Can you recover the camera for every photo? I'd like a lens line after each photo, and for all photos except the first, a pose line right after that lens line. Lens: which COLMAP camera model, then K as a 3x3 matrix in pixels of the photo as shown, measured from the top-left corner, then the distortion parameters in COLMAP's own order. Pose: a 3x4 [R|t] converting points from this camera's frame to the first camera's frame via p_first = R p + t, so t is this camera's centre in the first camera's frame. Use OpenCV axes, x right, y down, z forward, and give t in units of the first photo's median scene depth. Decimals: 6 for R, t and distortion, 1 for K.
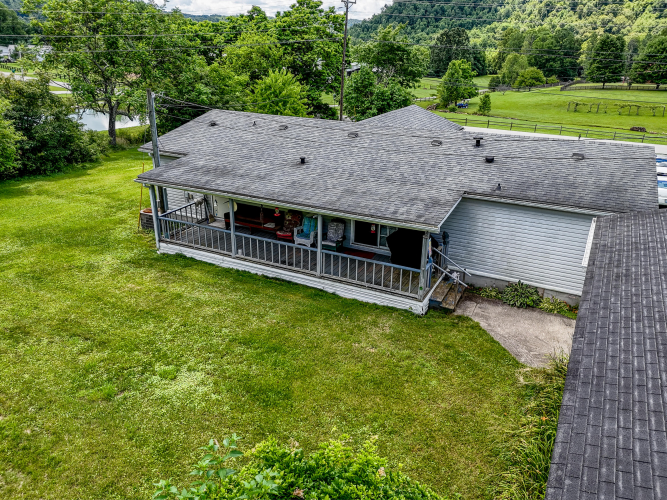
lens RADIAL K [[487.4, 0, 333.5], [0, 487.4, 250.0], [0, 0, 1]] dist [0.082908, -0.086305]
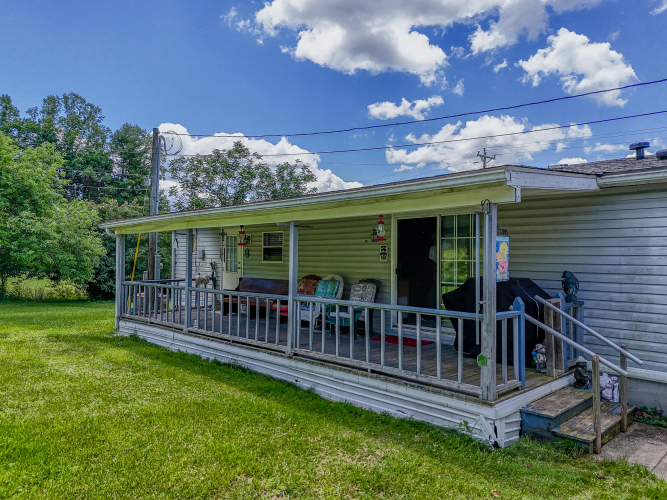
lens RADIAL K [[474.5, 0, 333.5], [0, 474.5, 250.0], [0, 0, 1]] dist [0.072284, -0.171362]
pose [[0.946207, -0.039746, -0.321112, 0.177299], [-0.079825, 0.933076, -0.350710, 0.124309], [0.313562, 0.357477, 0.879710, 0.564419]]
